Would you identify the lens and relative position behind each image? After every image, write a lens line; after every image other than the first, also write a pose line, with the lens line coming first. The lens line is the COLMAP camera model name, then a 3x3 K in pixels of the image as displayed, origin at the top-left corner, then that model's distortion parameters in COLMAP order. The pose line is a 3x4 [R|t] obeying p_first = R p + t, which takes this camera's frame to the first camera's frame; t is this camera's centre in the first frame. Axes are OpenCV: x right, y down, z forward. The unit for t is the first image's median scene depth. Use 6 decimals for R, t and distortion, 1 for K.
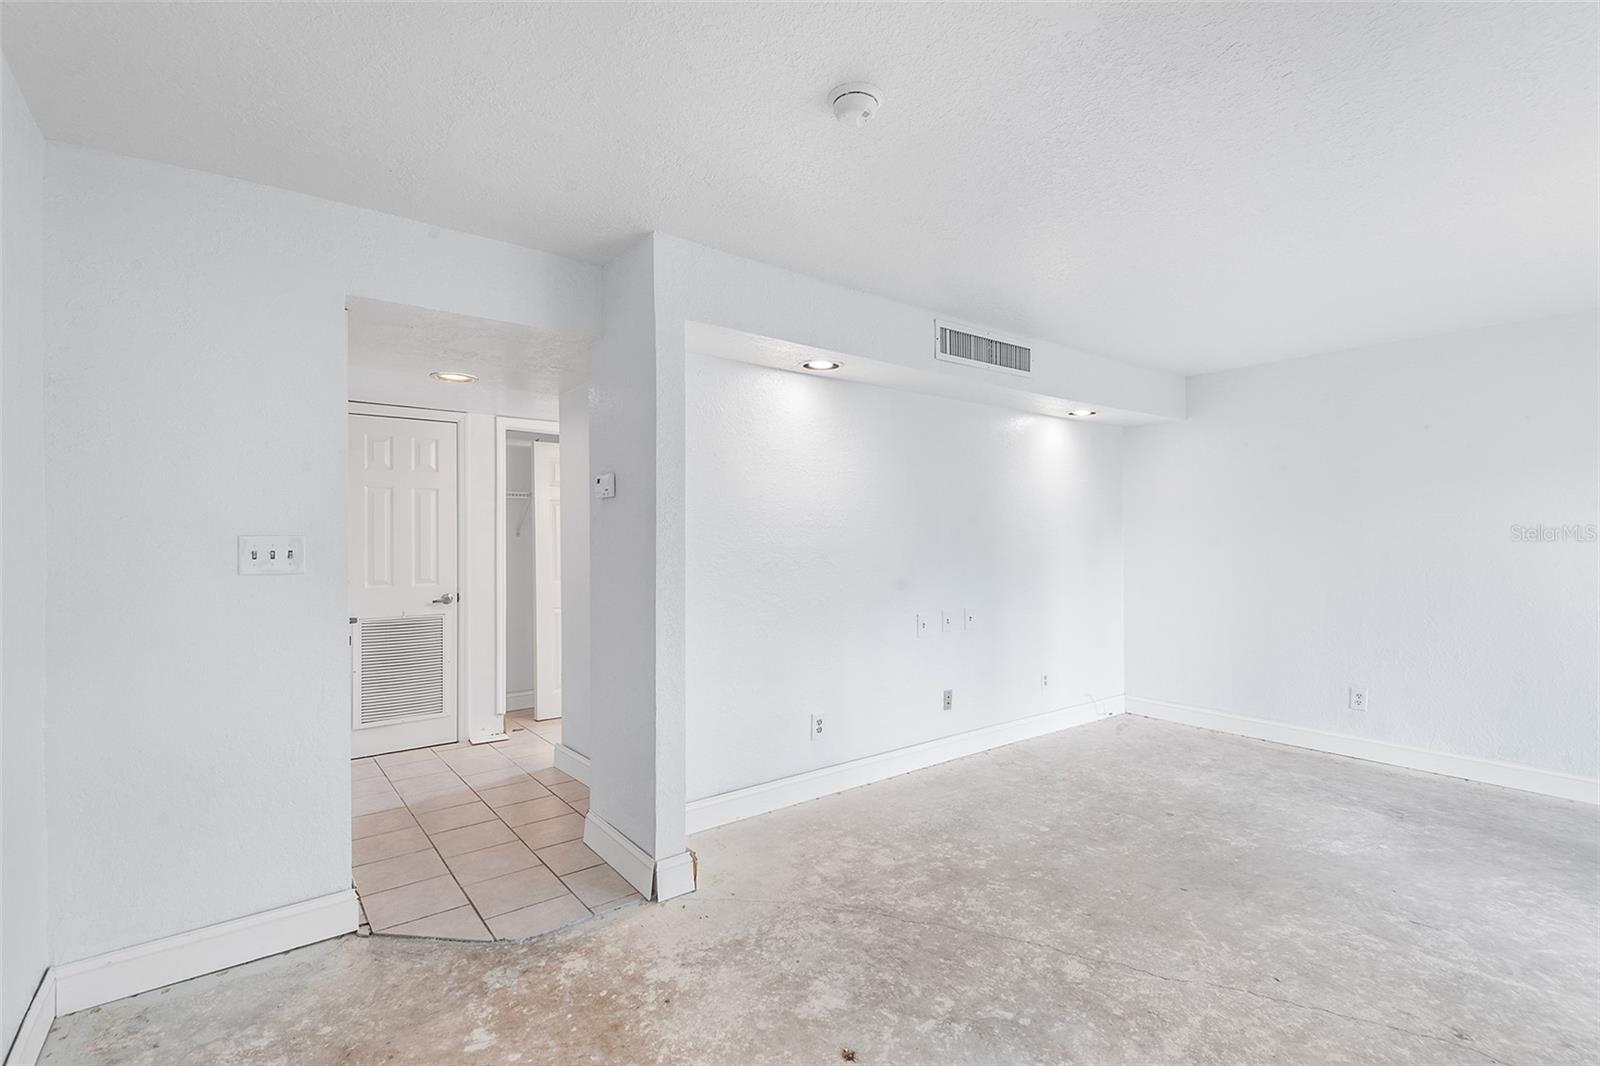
lens RADIAL K [[729.7, 0, 800.9], [0, 729.7, 539.9], [0, 0, 1]] dist [0.037047, -0.020626]
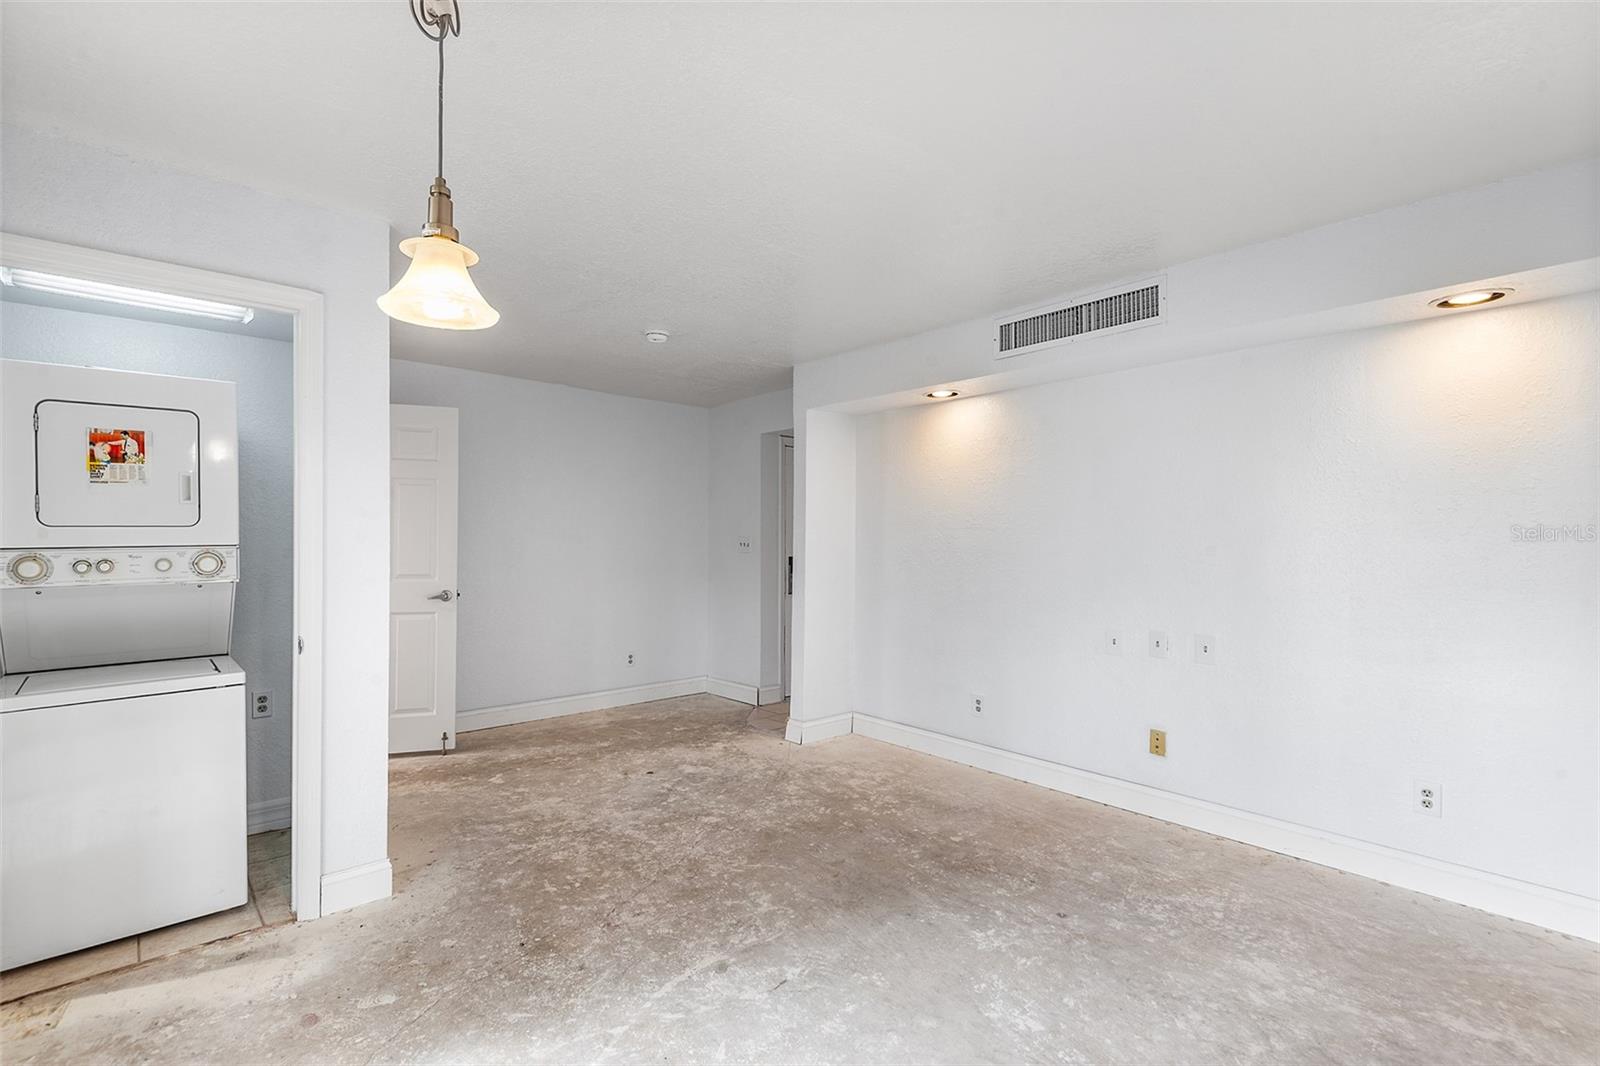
lens RADIAL K [[729.7, 0, 800.9], [0, 729.7, 539.9], [0, 0, 1]] dist [0.037047, -0.020626]
pose [[0.066080, -0.003848, -0.997807, 1.451262], [-0.009894, 0.999941, -0.004511, 0.009178], [0.997765, 0.010171, 0.066038, 0.829512]]
